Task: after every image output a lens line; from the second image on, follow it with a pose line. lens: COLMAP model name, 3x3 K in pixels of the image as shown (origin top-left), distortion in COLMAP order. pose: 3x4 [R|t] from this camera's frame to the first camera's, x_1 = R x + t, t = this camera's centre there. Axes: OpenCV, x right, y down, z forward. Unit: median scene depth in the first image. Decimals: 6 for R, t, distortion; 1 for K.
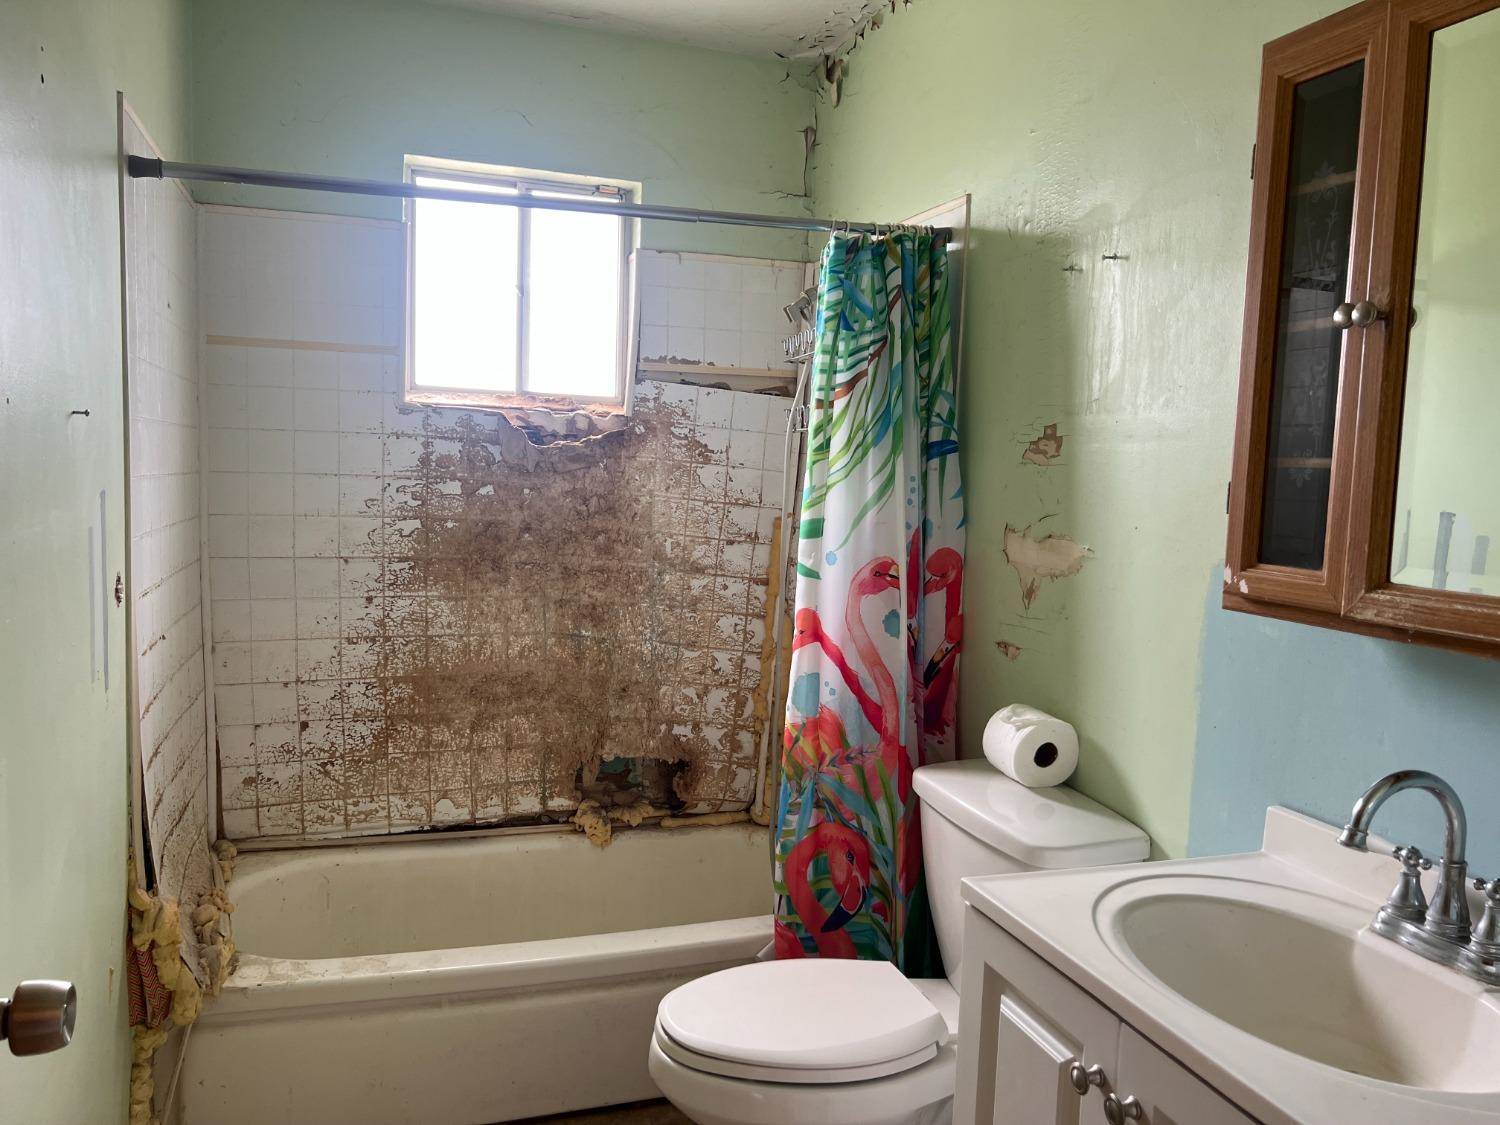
lens RADIAL K [[1130.9, 0, 747.8], [0, 1130.9, 561.2], [0, 0, 1]] dist [0.054579, -0.057157]
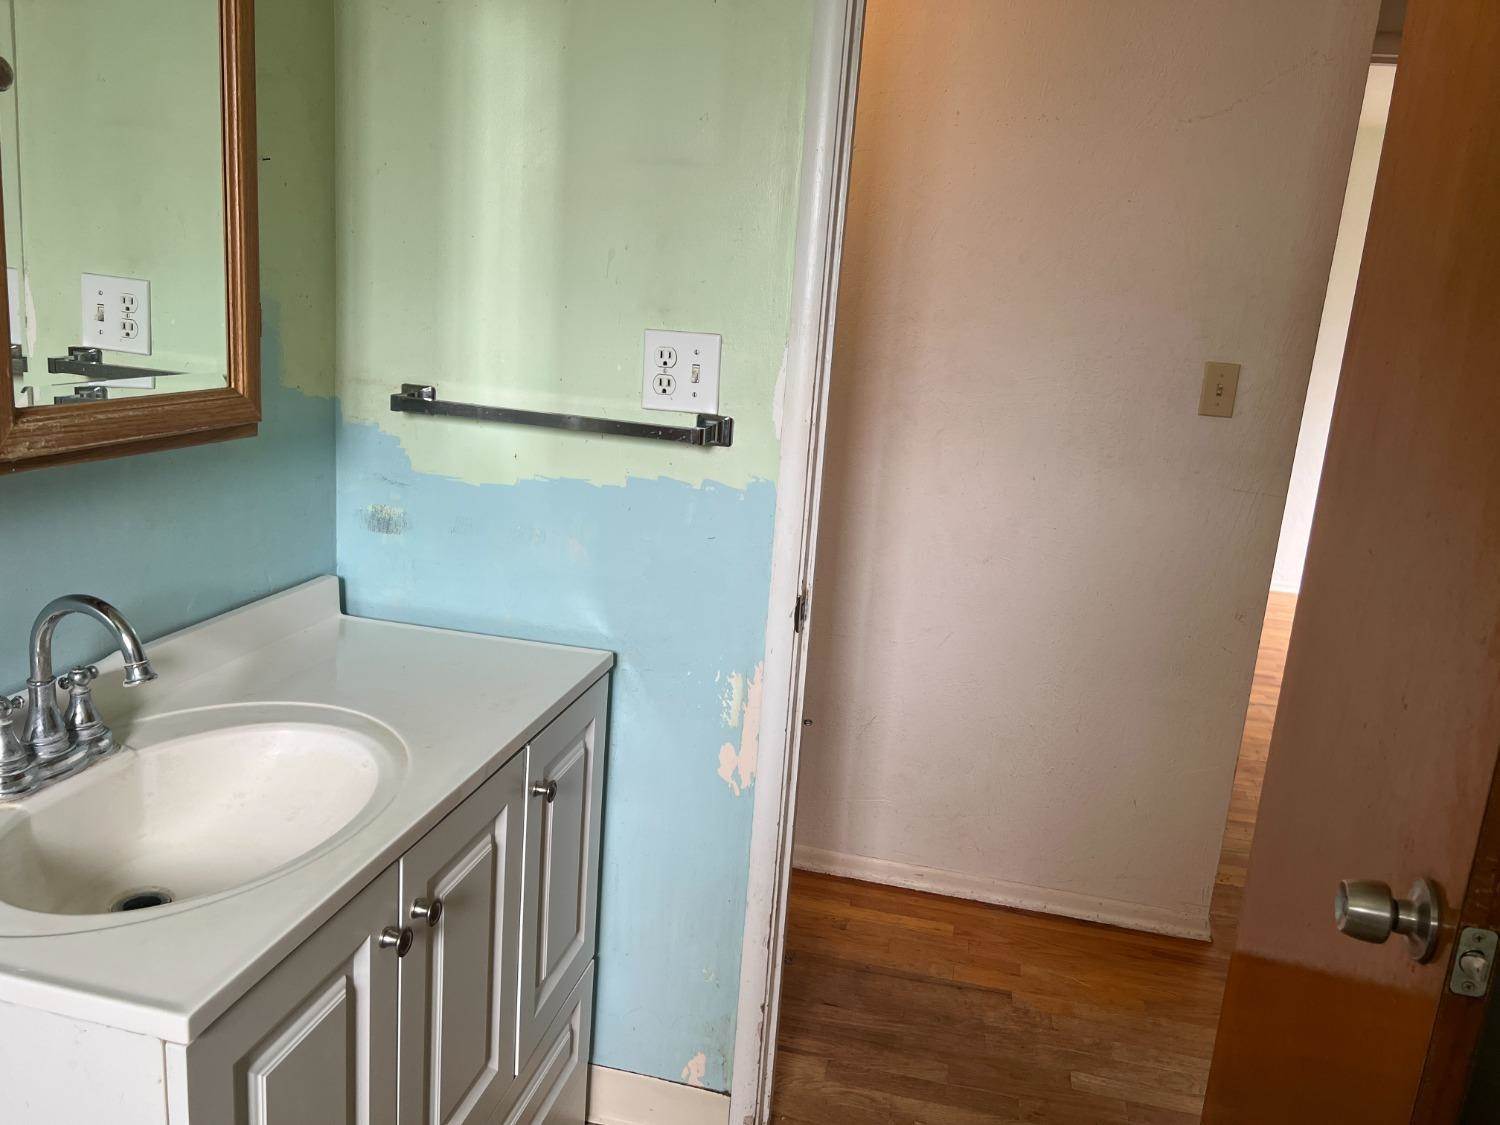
lens RADIAL K [[1130.9, 0, 749.8], [0, 1130.9, 560.4], [0, 0, 1]] dist [0.054579, -0.057157]
pose [[-0.847100, -0.213323, 0.486739, -0.345263], [-0.056766, 0.946979, 0.316240, -0.175848], [-0.528393, 0.240256, -0.814296, 1.433602]]
